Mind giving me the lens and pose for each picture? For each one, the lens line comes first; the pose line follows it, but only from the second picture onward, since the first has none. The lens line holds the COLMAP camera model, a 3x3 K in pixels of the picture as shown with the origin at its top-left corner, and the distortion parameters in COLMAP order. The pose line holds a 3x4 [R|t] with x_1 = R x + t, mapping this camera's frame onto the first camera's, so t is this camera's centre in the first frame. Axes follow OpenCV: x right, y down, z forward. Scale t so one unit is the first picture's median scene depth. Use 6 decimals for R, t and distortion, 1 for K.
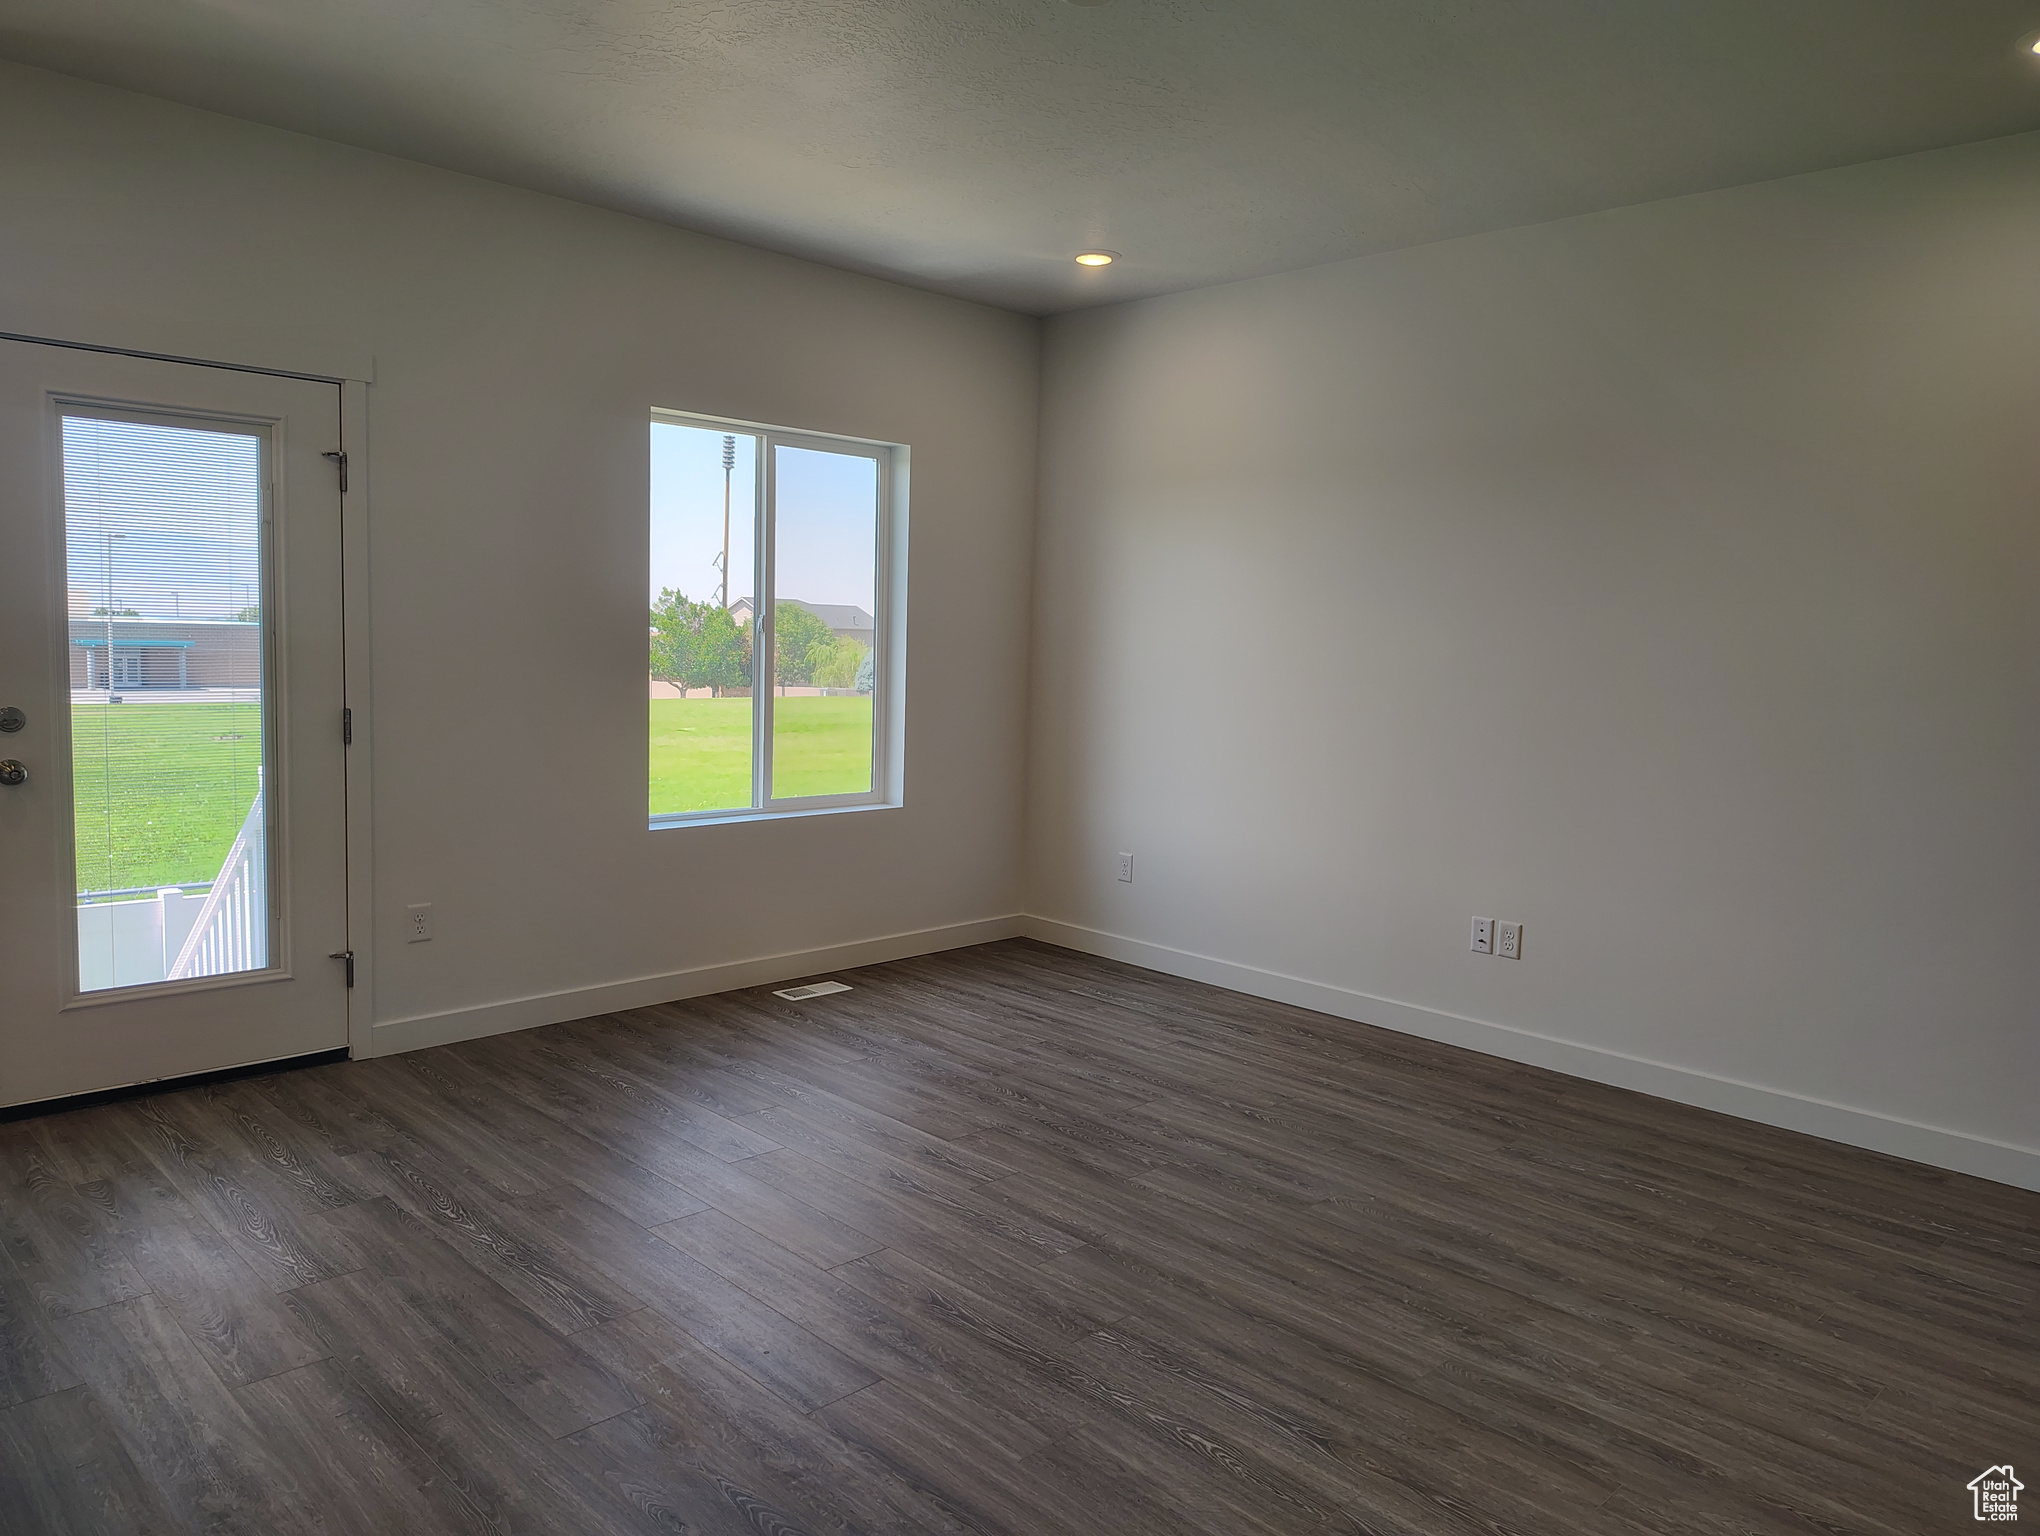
lens RADIAL K [[1423.8, 0, 1010.1], [0, 1423.8, 770.5], [0, 0, 1]] dist [0.023404, -0.006401]
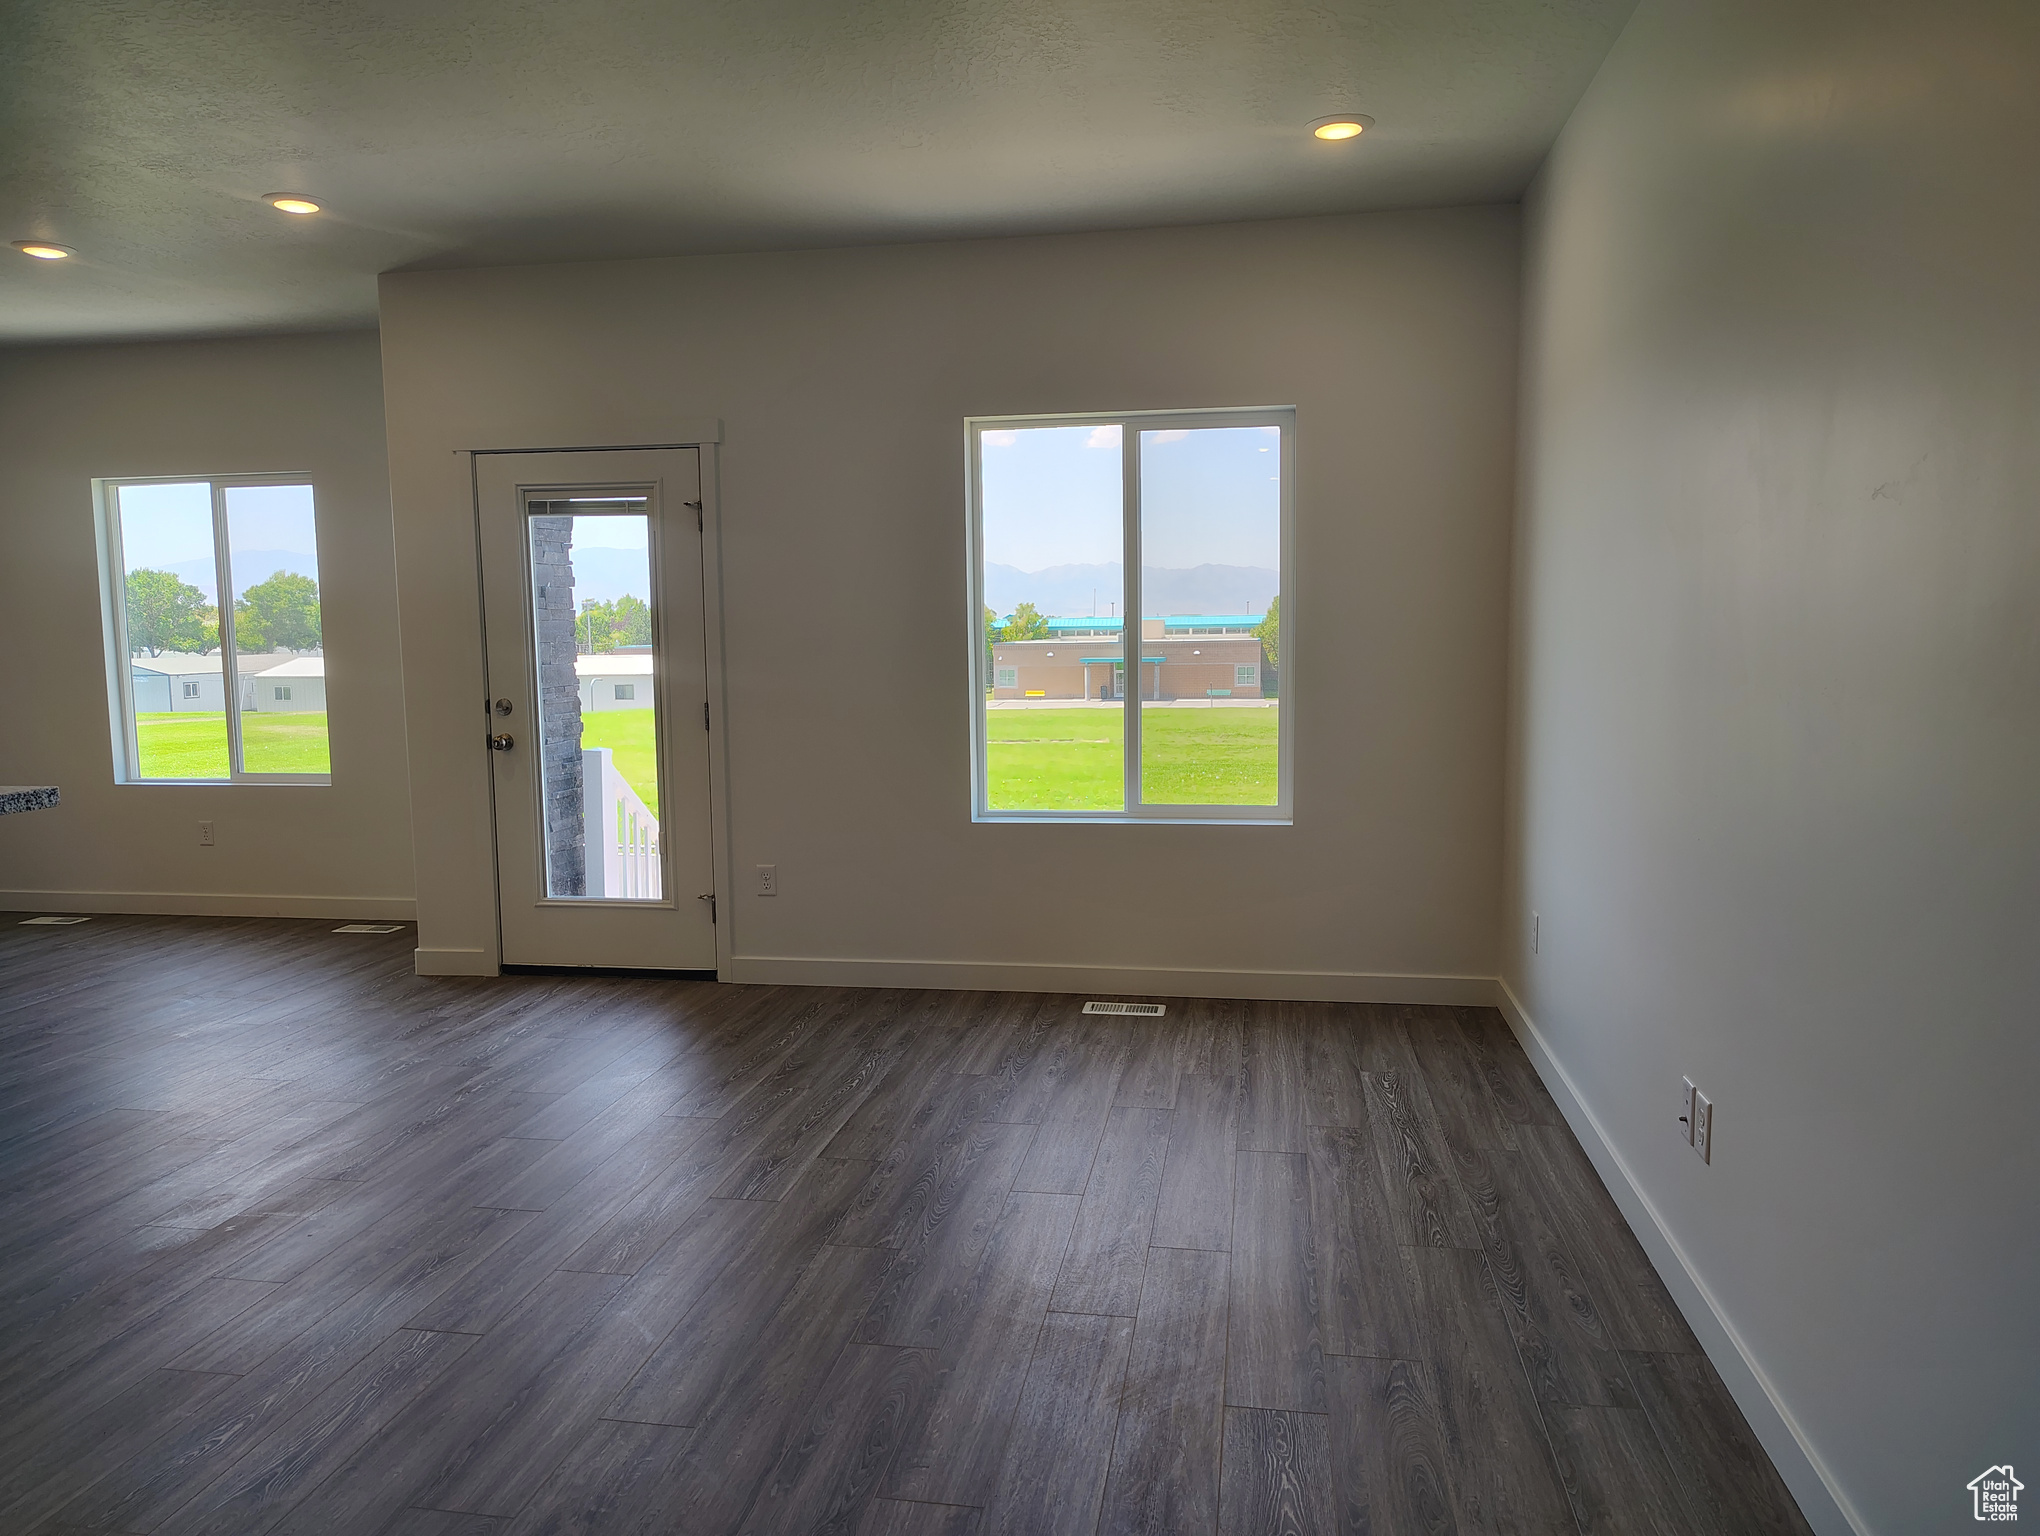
lens RADIAL K [[1423.8, 0, 1012.8], [0, 1423.8, 754.6], [0, 0, 1]] dist [0.023404, -0.006401]
pose [[0.573915, 0.035487, -0.818146, 0.623571], [-0.049176, 0.998751, 0.008824, -0.018258], [0.817437, 0.035169, 0.574943, 0.428198]]
